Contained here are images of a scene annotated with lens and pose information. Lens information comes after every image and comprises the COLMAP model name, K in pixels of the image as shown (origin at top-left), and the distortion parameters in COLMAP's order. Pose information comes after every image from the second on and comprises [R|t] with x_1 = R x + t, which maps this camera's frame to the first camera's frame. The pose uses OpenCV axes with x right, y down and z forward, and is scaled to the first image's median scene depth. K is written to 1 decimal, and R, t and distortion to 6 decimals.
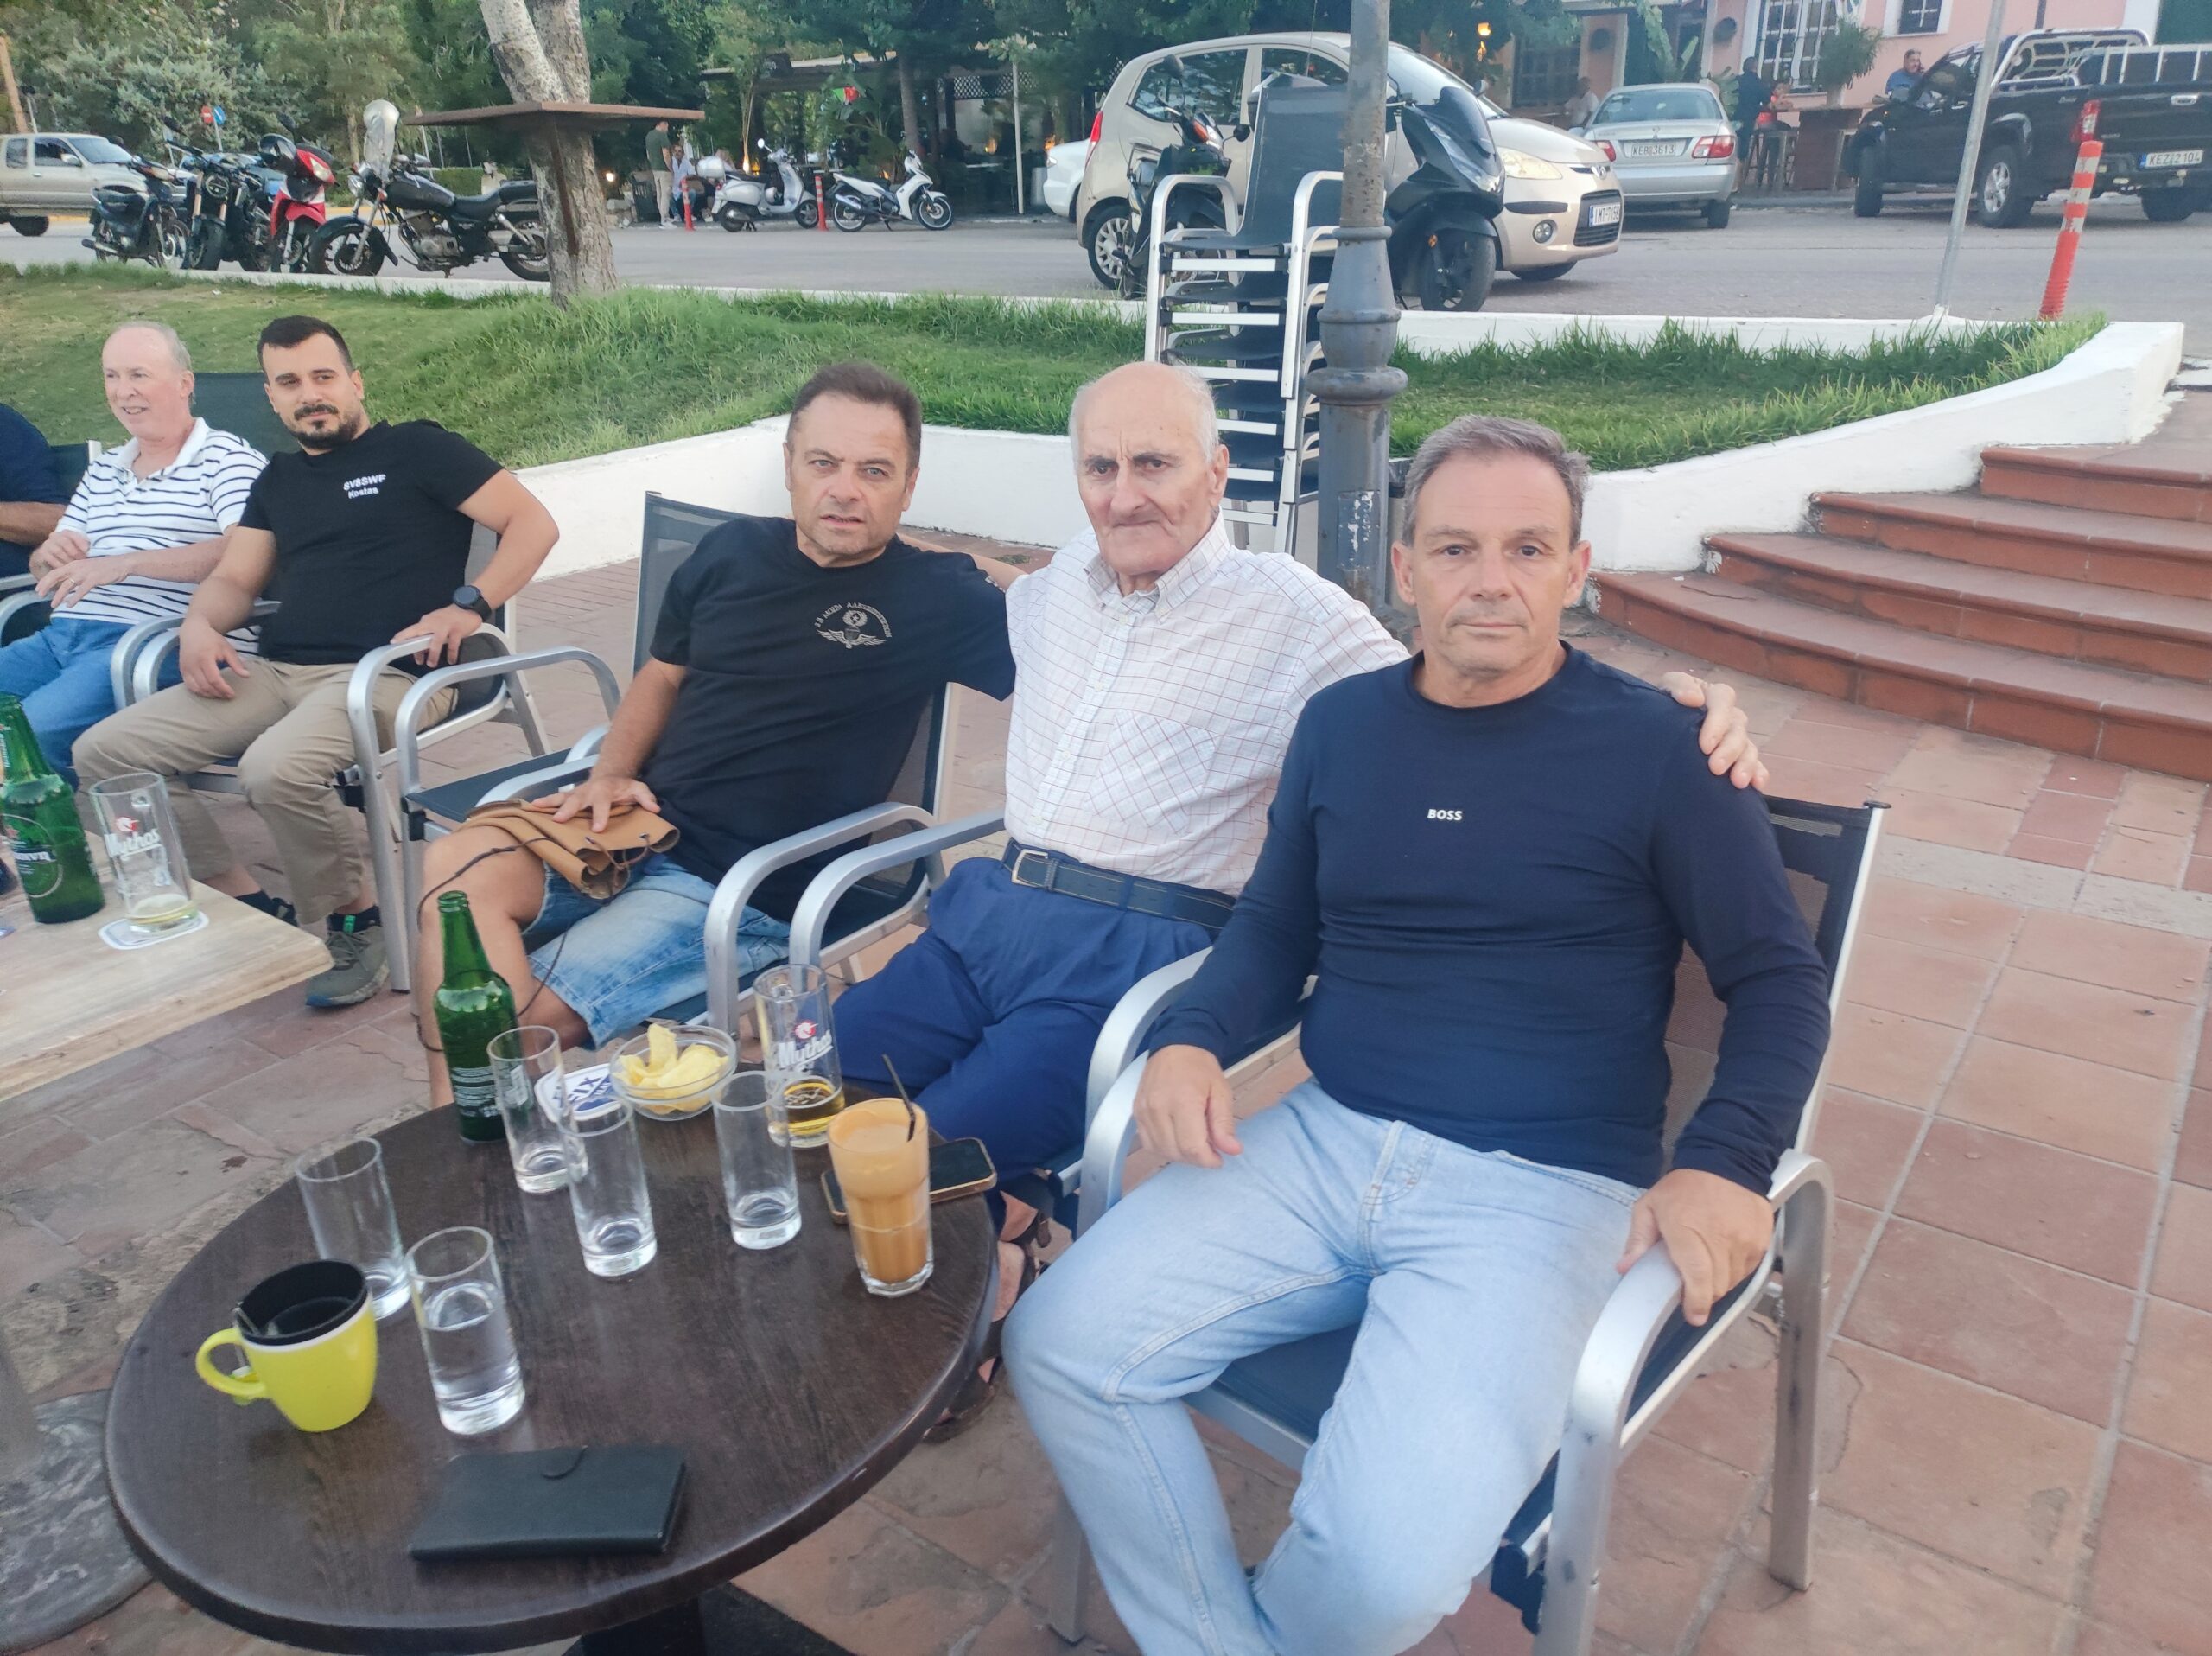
lens RADIAL K [[1619.4, 0, 1098.1], [0, 1619.4, 841.7], [0, 0, 1]] dist [0.038789, -0.024348]
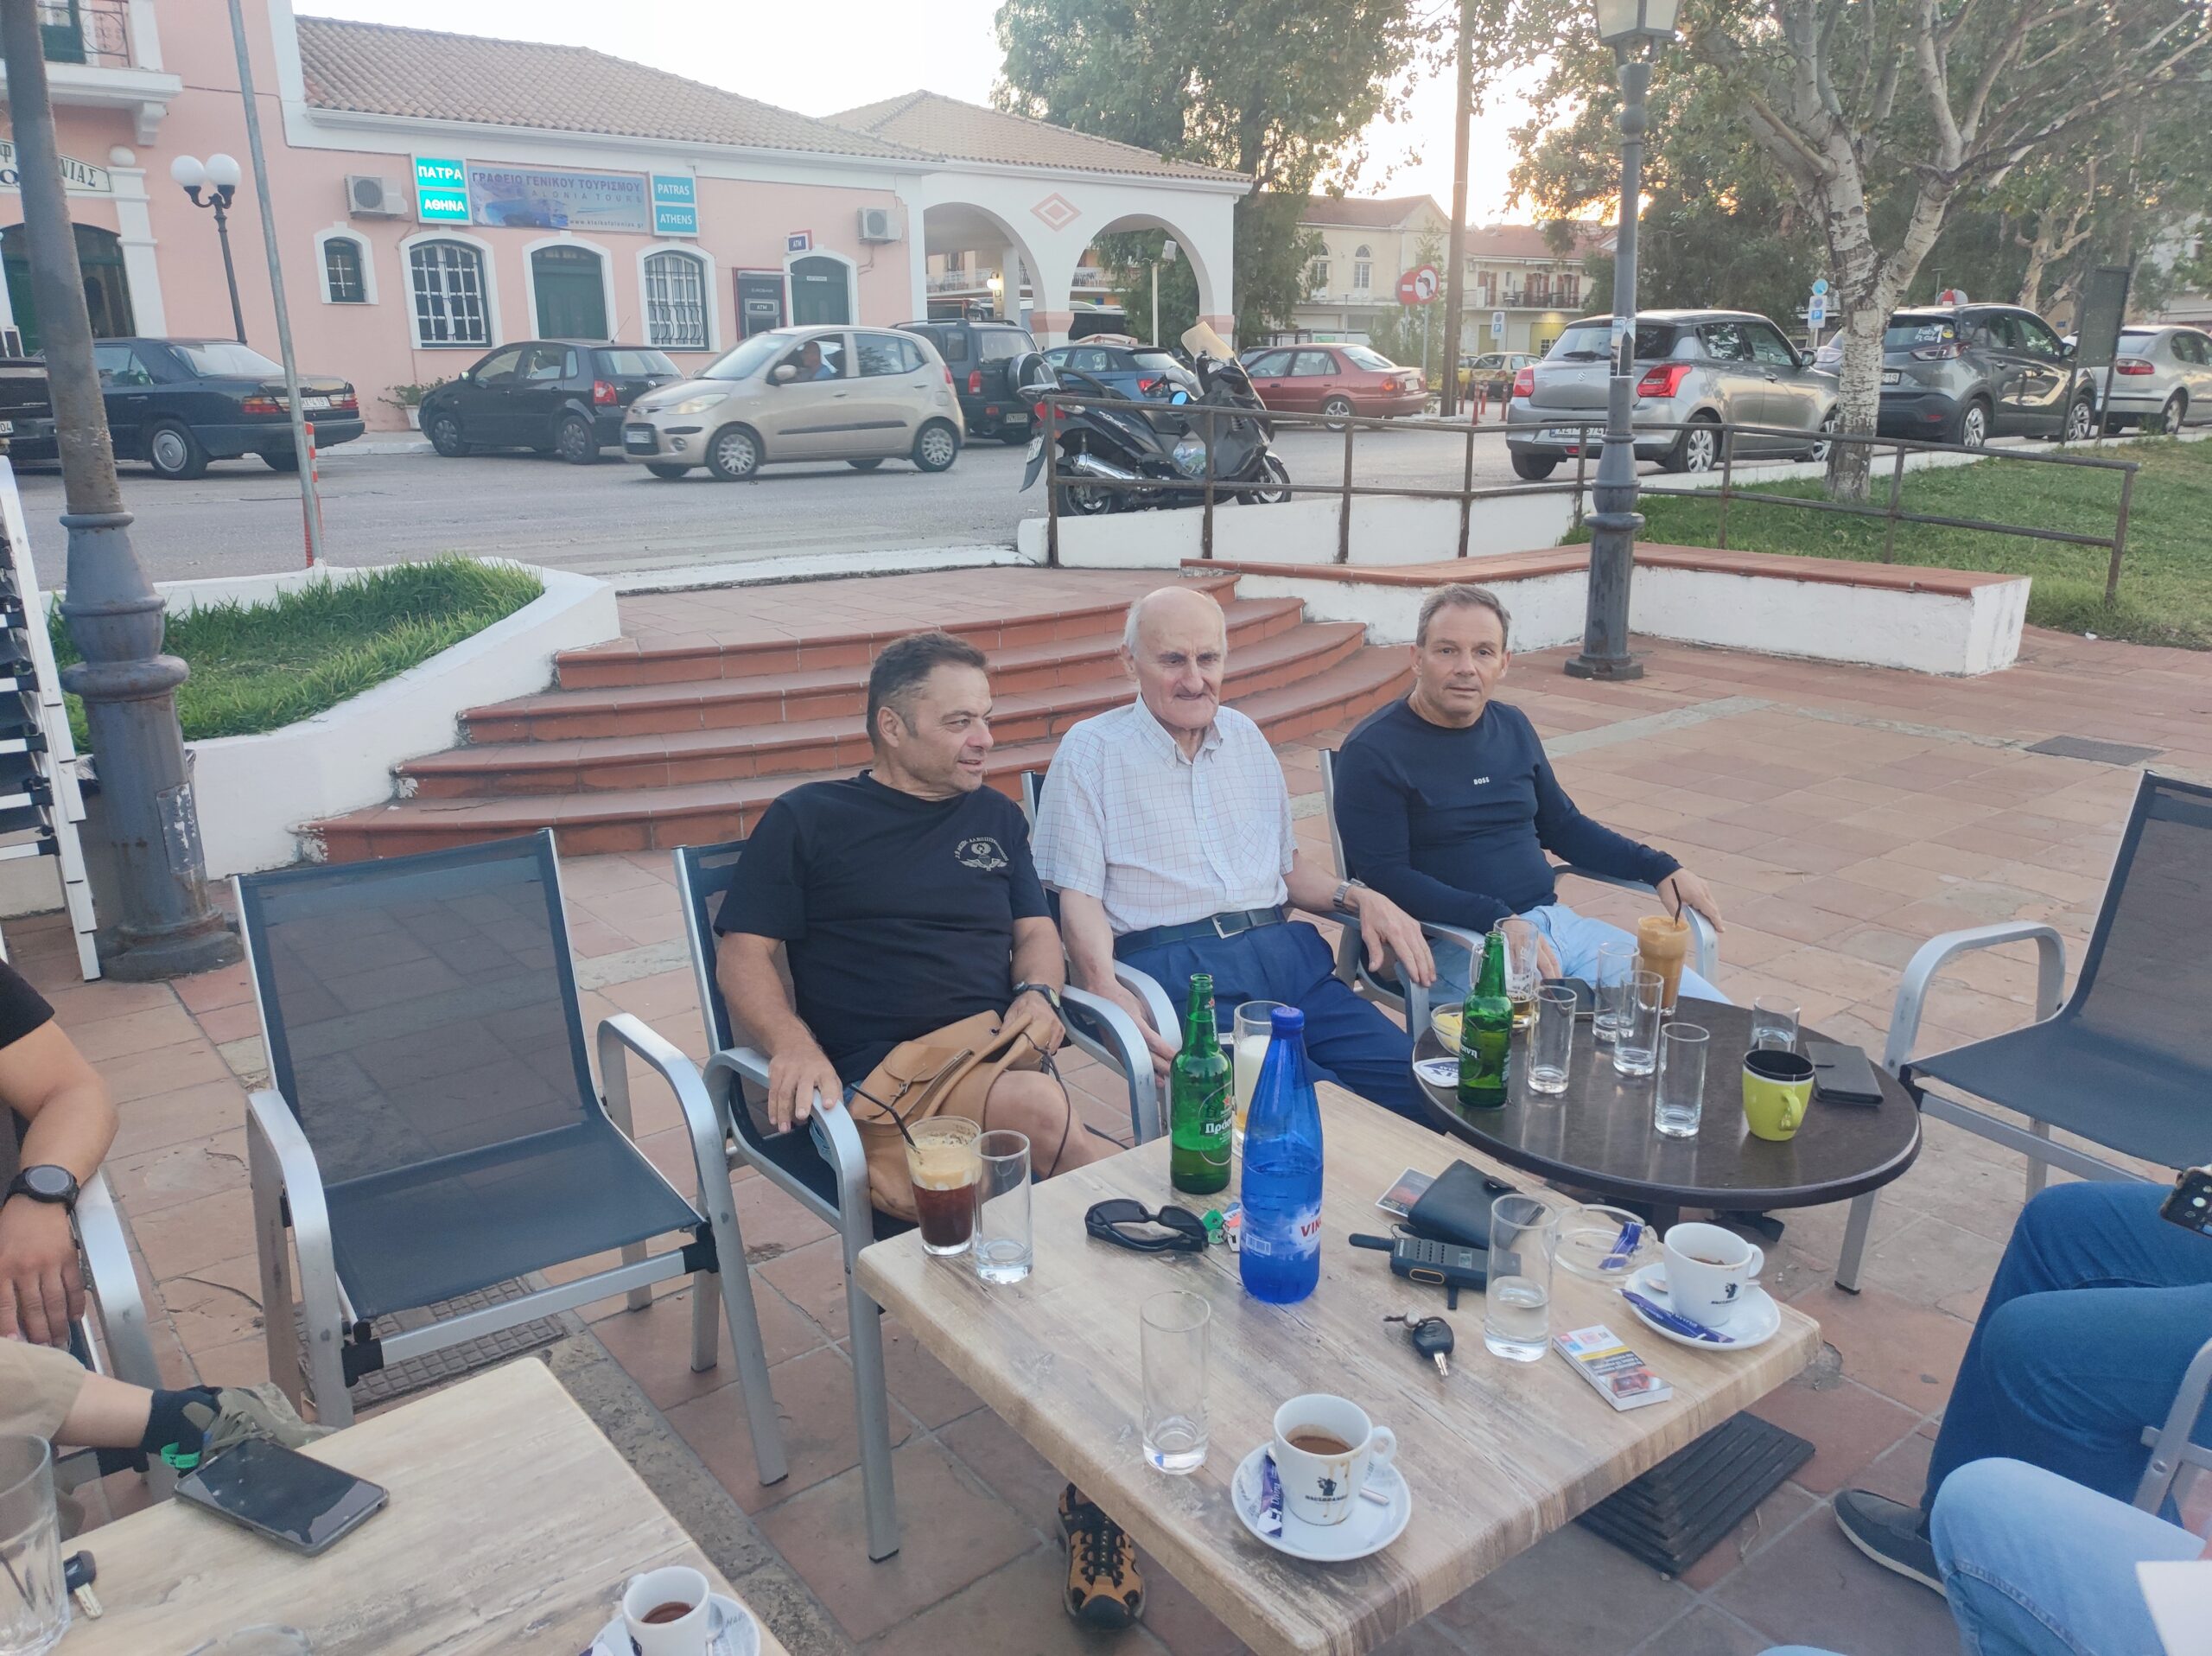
lens RADIAL K [[1619.4, 0, 1104.3], [0, 1619.4, 818.5], [0, 0, 1]] dist [0.038789, -0.024348]
pose [[0.270248, -0.228663, 0.935243, -0.210867], [0.371223, 0.921026, 0.117918, -0.043436], [-0.888346, 0.315317, 0.333790, 0.090805]]
